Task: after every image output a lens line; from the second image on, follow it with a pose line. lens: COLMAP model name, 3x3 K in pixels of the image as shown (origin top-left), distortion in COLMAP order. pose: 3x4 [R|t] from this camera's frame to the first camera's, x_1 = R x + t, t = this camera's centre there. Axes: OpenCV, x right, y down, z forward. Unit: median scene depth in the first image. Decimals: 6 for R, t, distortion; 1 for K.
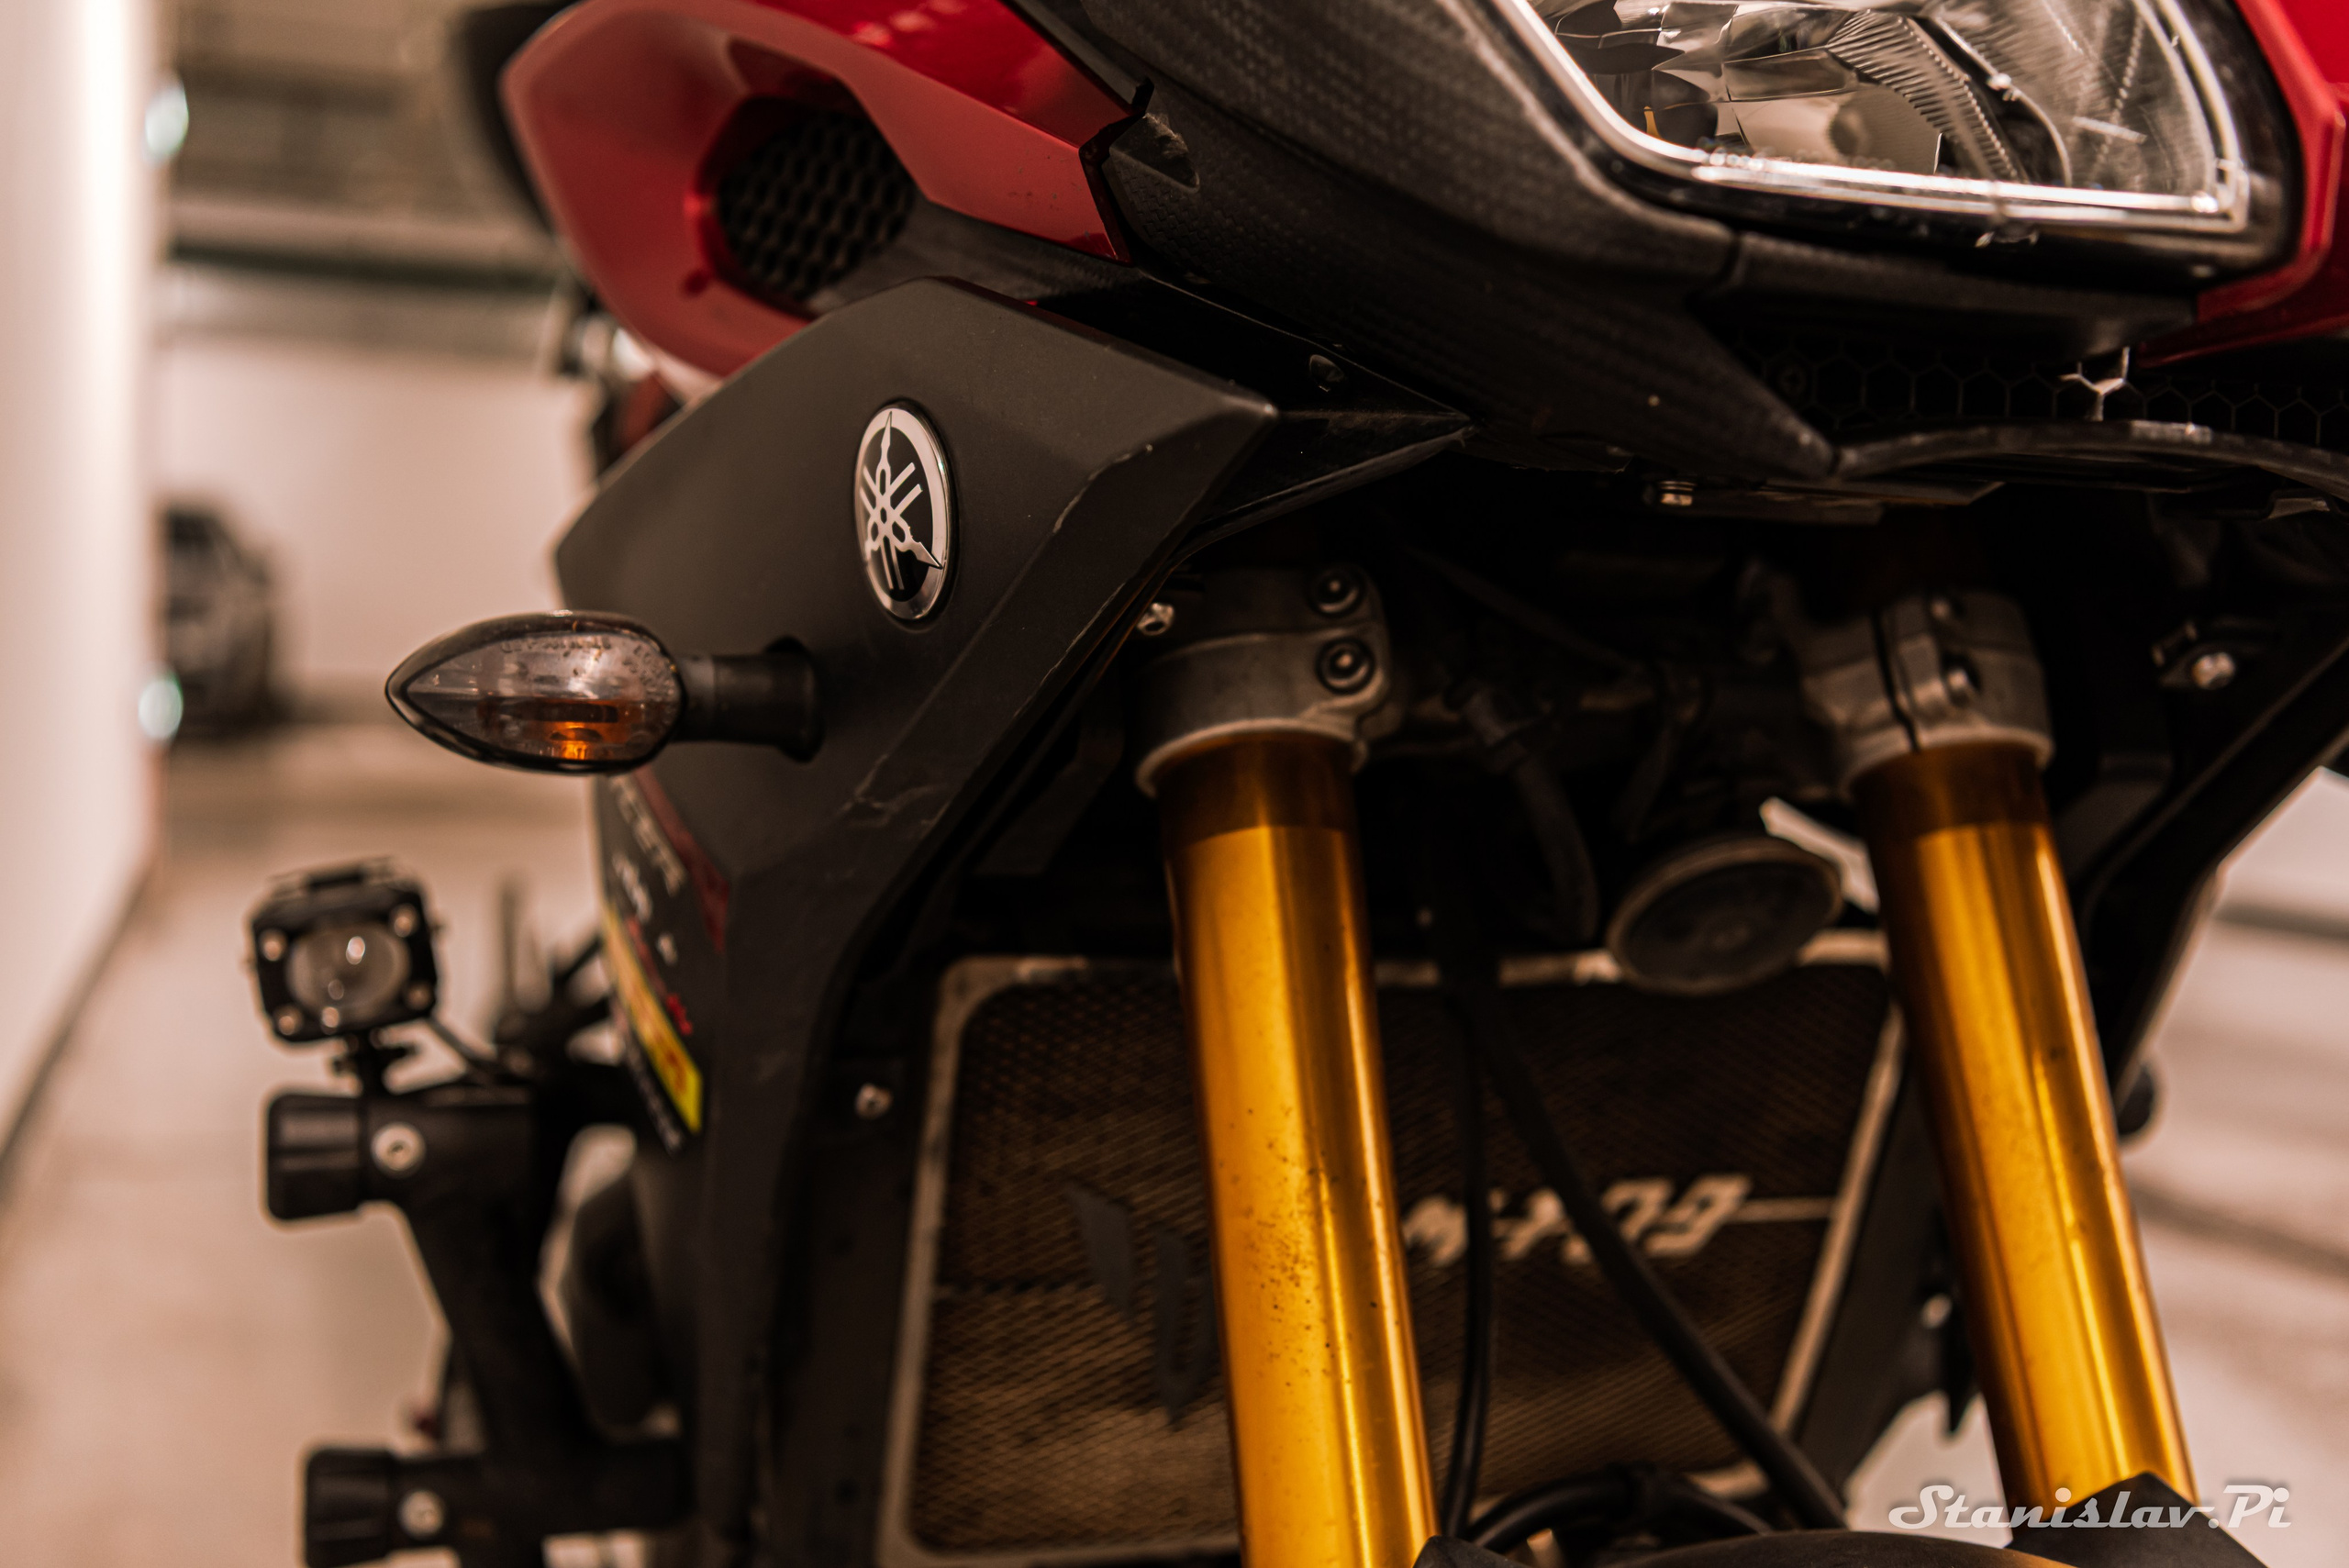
lens RADIAL K [[2450.6, 0, 1173.1], [0, 2450.6, 831.8], [0, 0, 1]] dist [-0.016115, 0.027094]
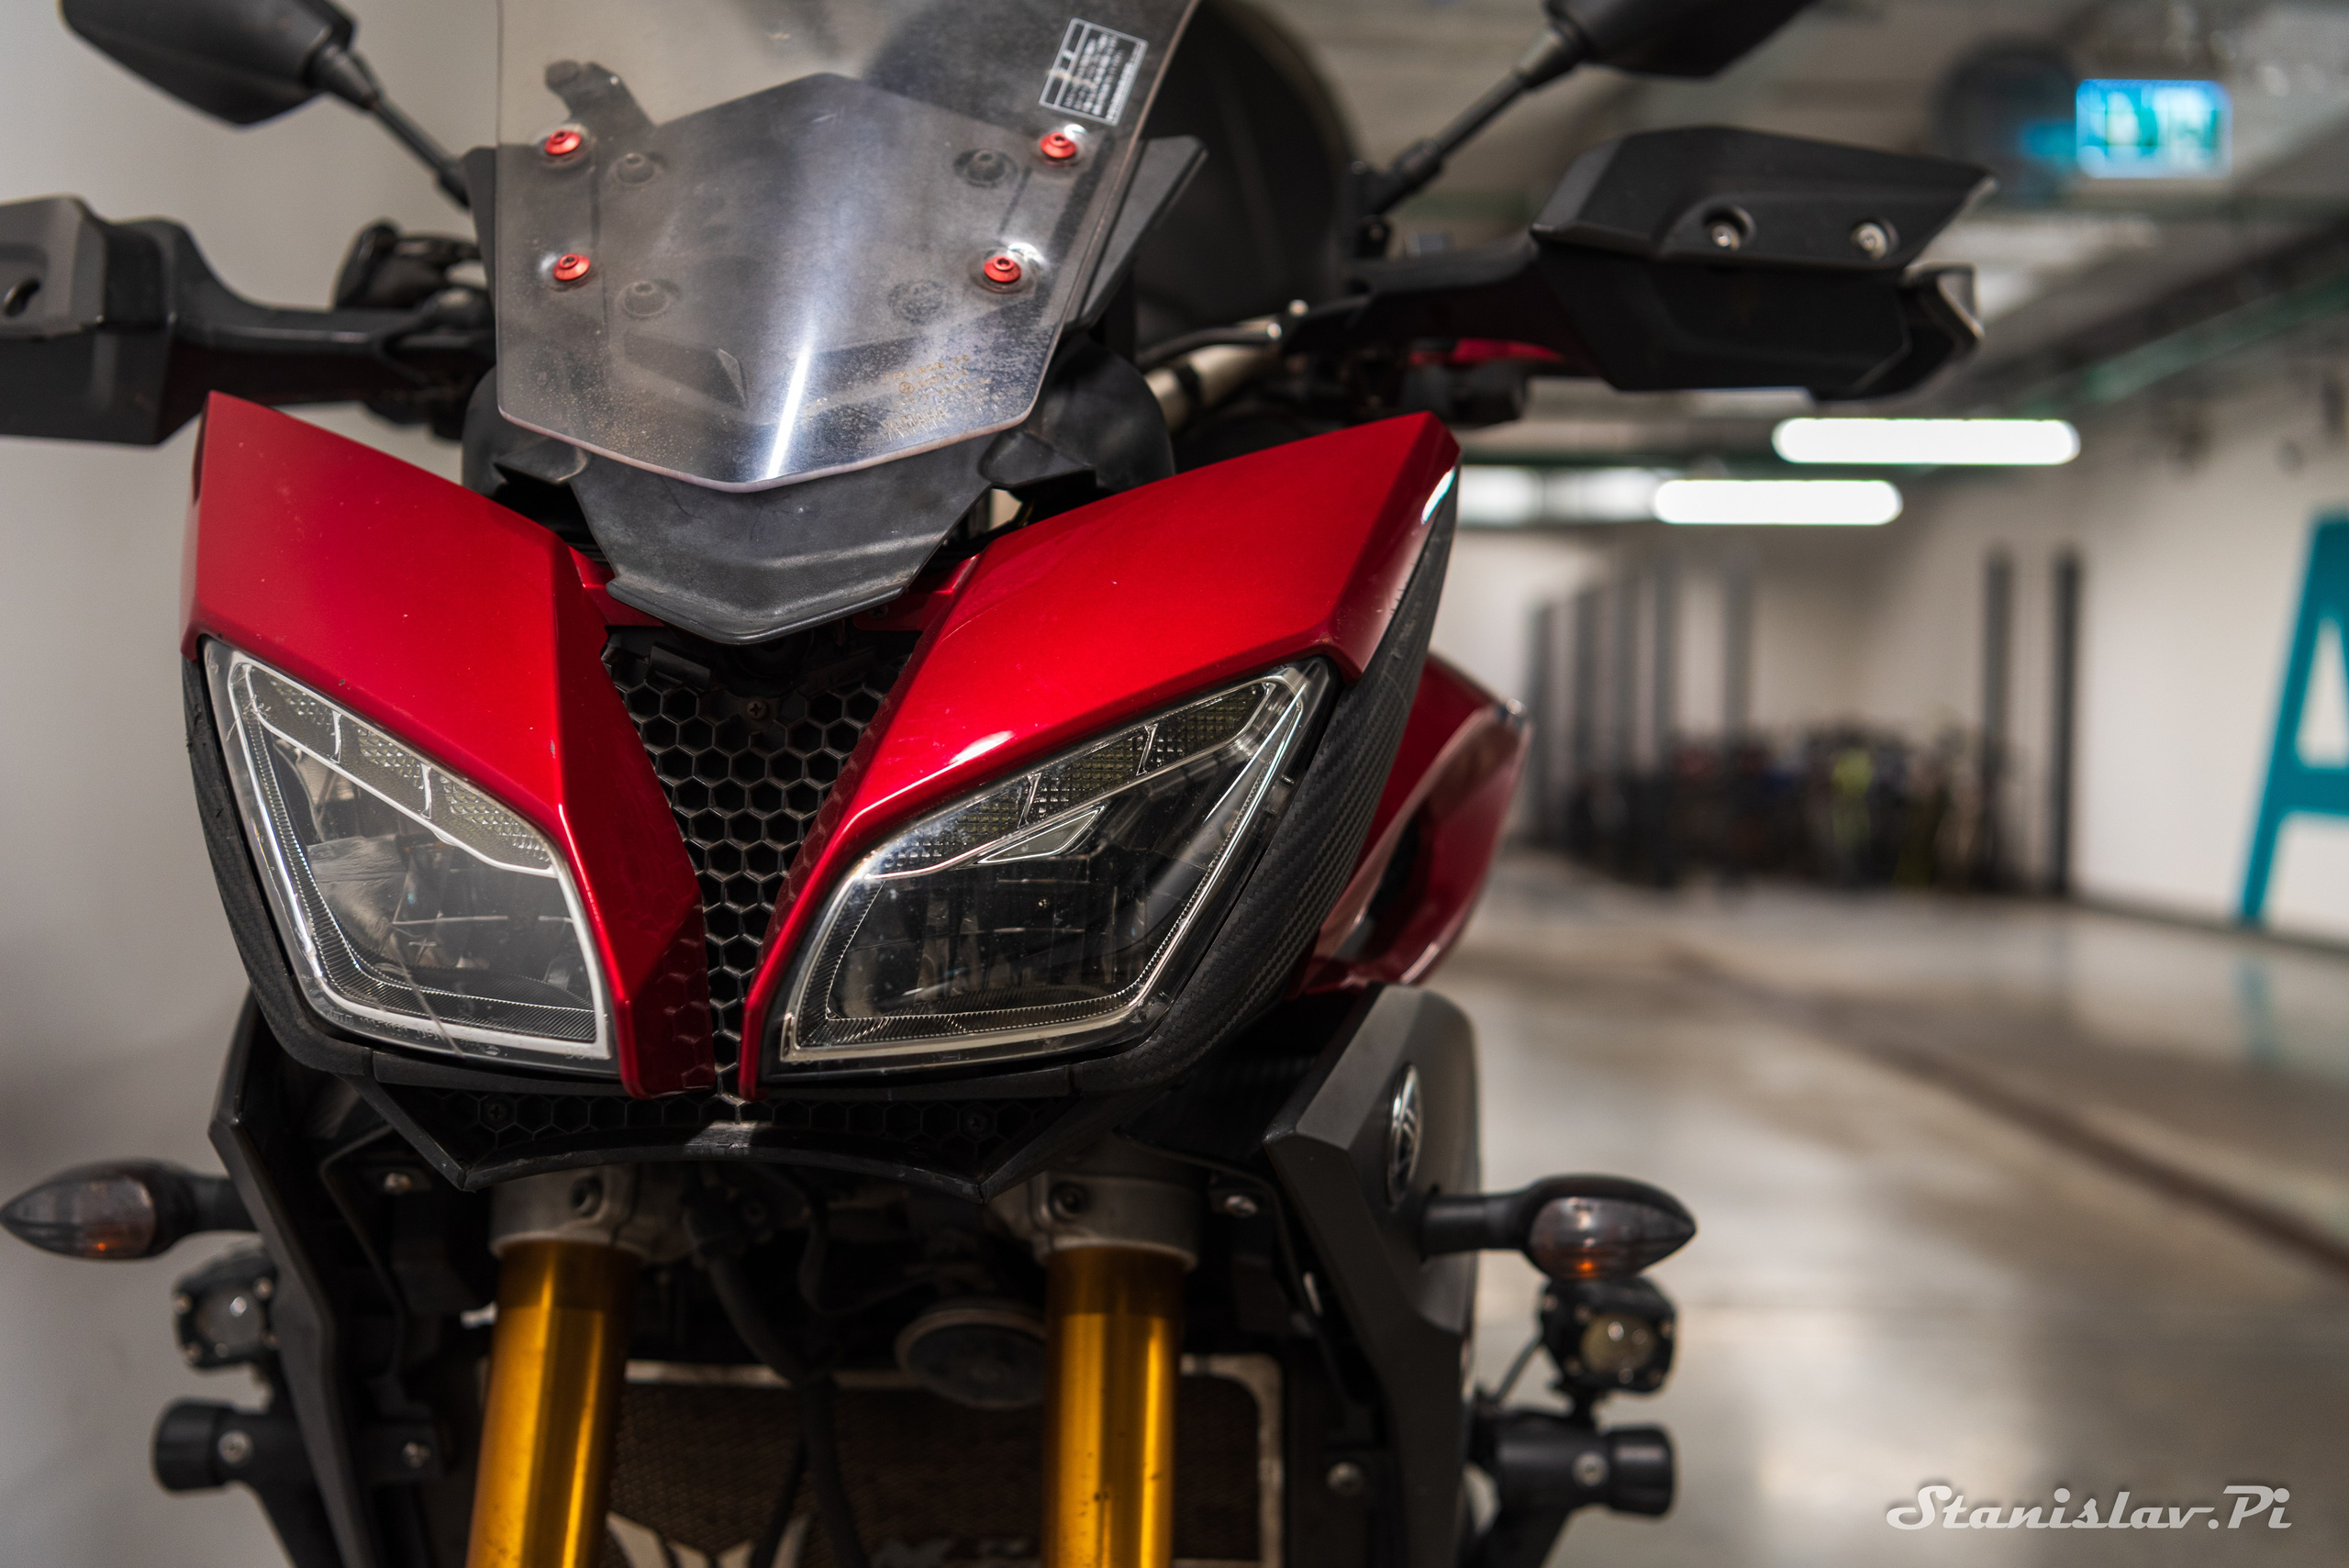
lens RADIAL K [[2422.1, 0, 1176.7], [0, 2422.1, 821.1], [0, 0, 1]] dist [-0.018683, 0.017210]
pose [[0.942050, -0.013208, -0.335213, 0.922232], [-0.005381, 0.998501, -0.054465, -0.222967], [0.335430, 0.053112, 0.940567, -0.262133]]
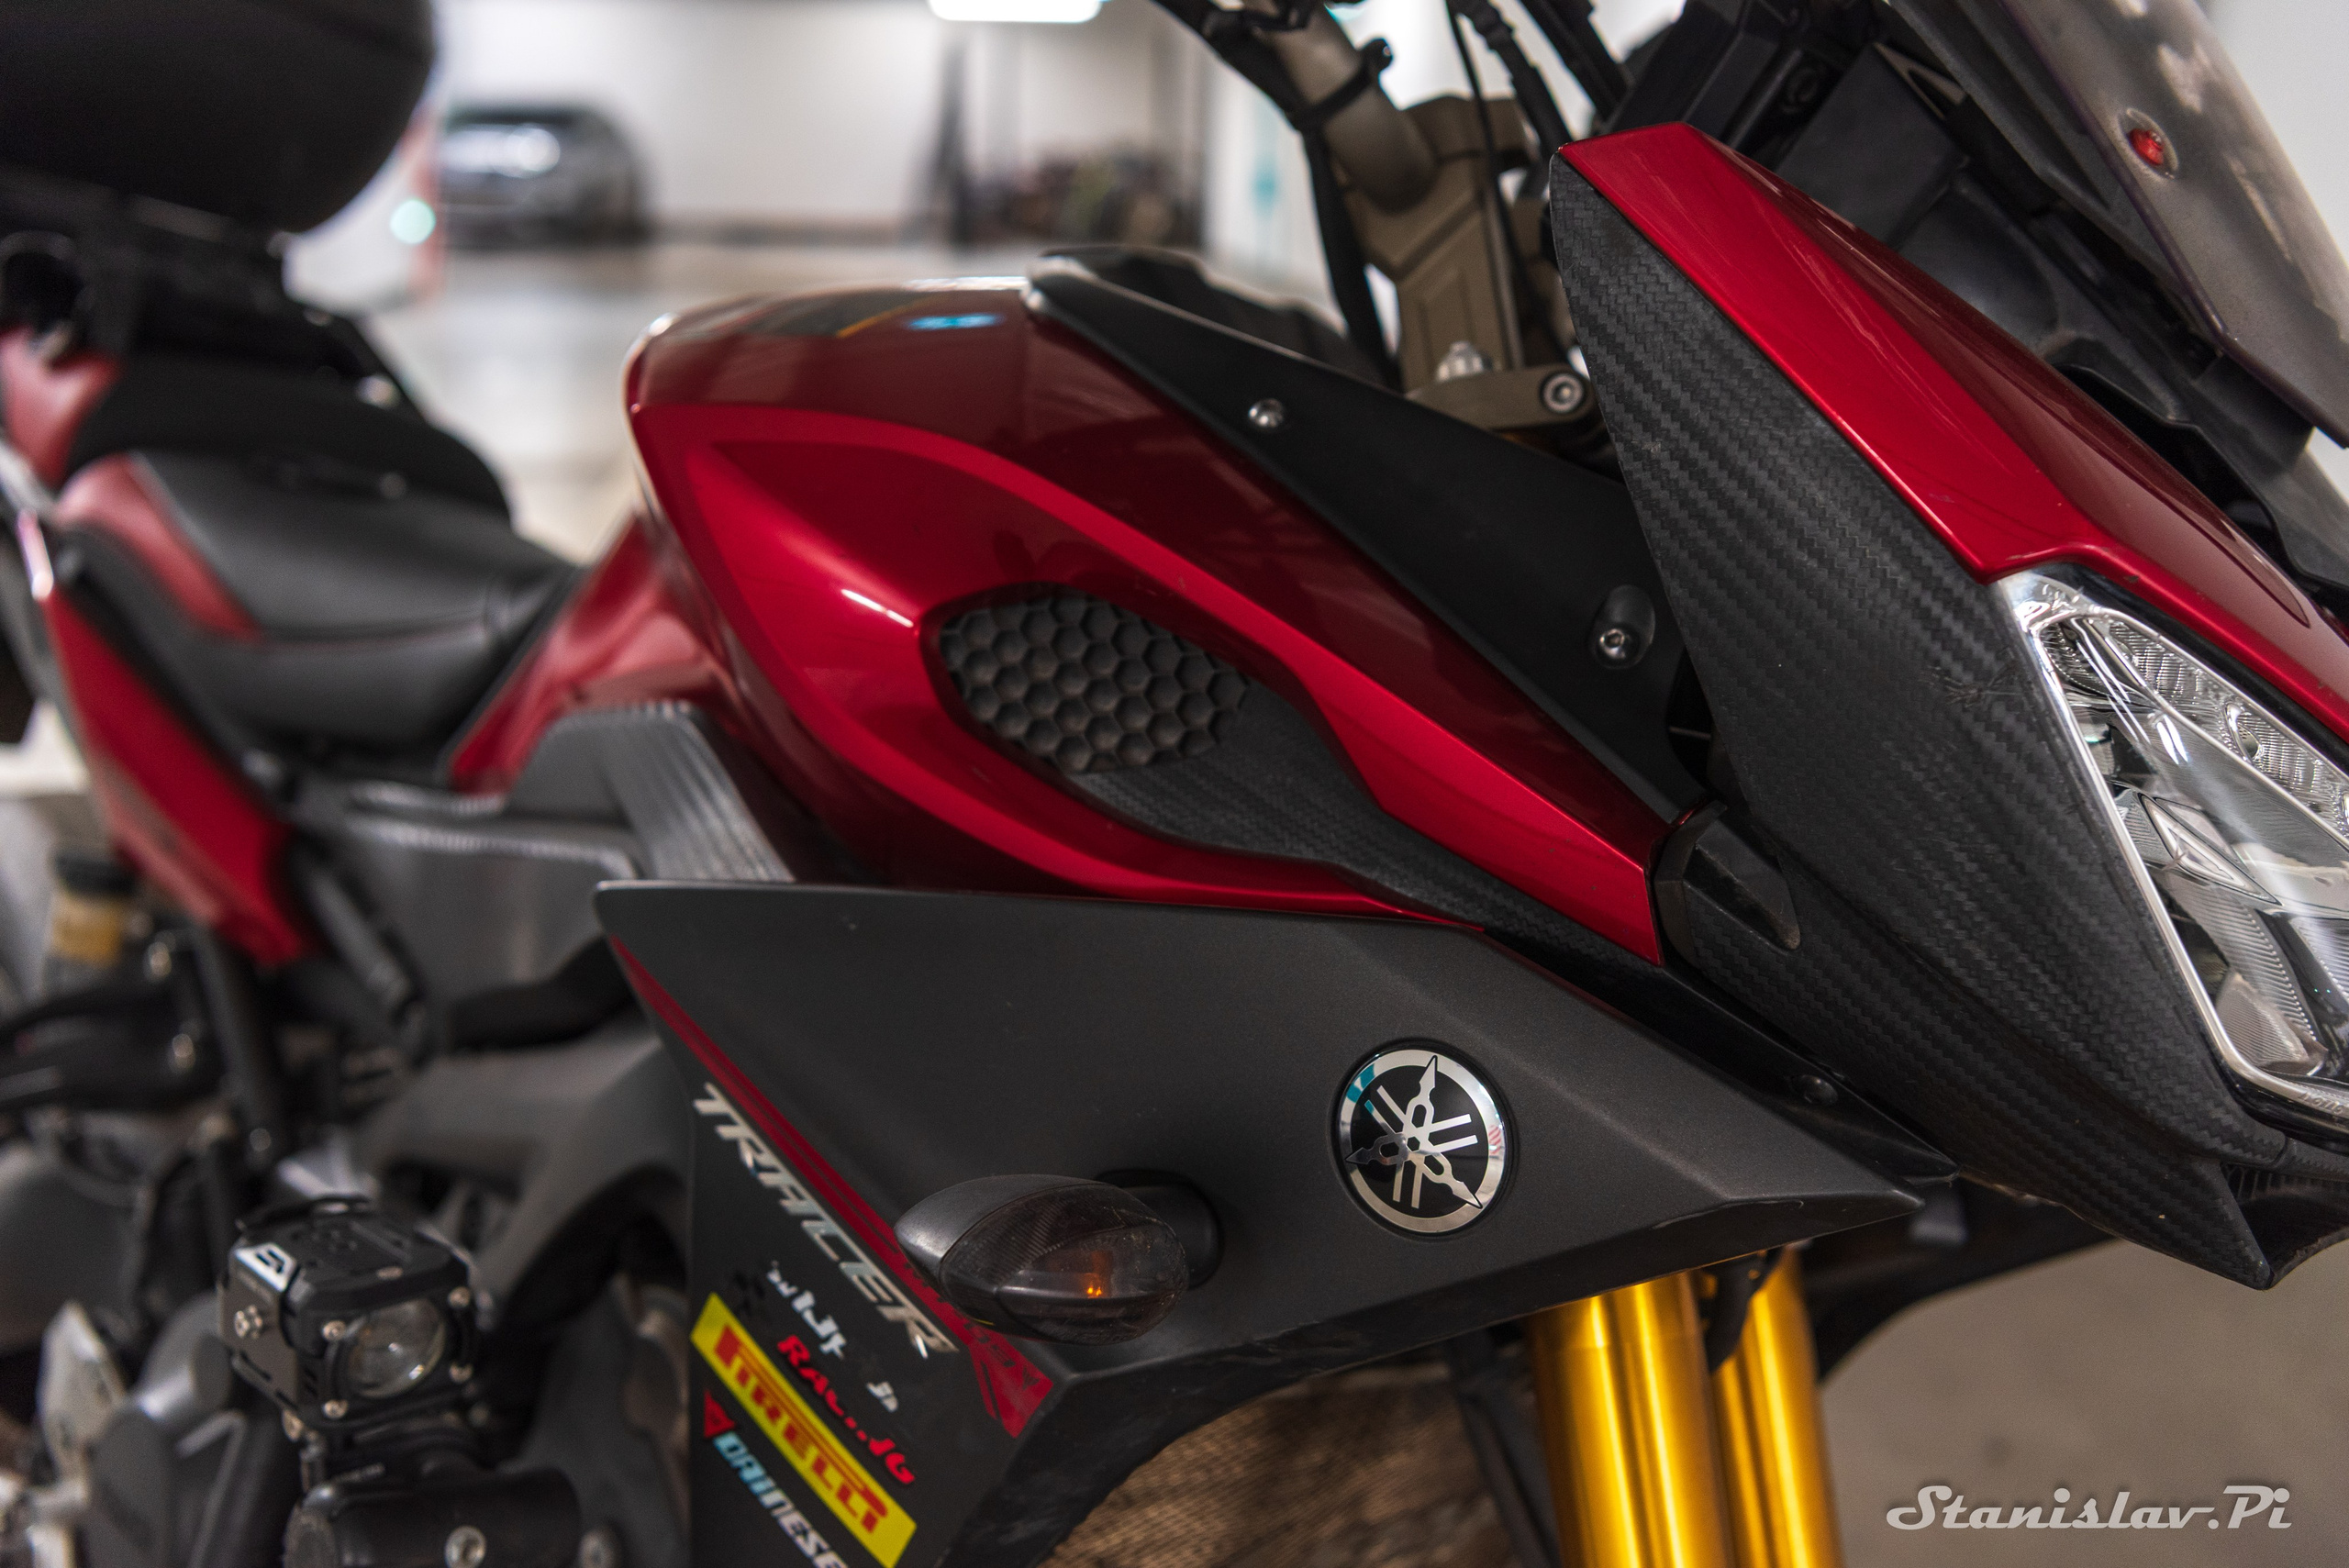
lens RADIAL K [[2449.0, 0, 1137.4], [0, 2449.0, 788.7], [0, 0, 1]] dist [-0.017469, -0.005349]
pose [[0.884332, 0.105869, 0.454695, -0.699733], [-0.126079, 0.991918, 0.014256, -0.268784], [-0.449511, -0.069935, 0.890533, 0.063809]]
